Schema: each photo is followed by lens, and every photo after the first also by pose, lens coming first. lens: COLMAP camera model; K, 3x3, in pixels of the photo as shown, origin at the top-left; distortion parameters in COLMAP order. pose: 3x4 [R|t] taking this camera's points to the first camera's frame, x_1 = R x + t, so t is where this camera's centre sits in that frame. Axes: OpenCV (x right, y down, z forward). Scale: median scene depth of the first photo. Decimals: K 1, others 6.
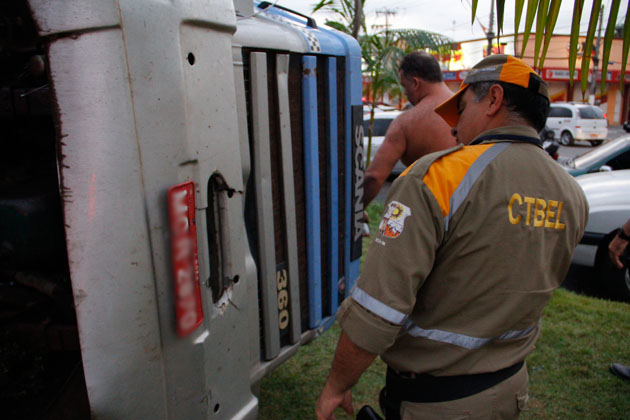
lens RADIAL K [[514.0, 0, 315.0], [0, 514.0, 210.0], [0, 0, 1]] dist [-0.191530, 0.141029]
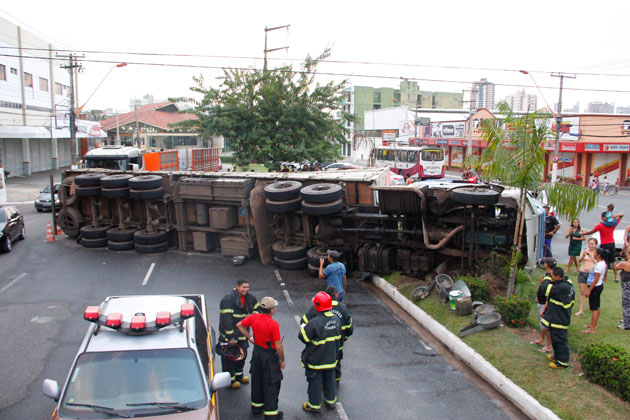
lens RADIAL K [[514.0, 0, 315.0], [0, 514.0, 210.0], [0, 0, 1]] dist [-0.191530, 0.141029]
pose [[0.993007, 0.017342, -0.116774, -2.235001], [-0.026685, 0.996523, -0.078924, 0.199095], [0.115000, 0.081488, 0.990018, -5.860181]]
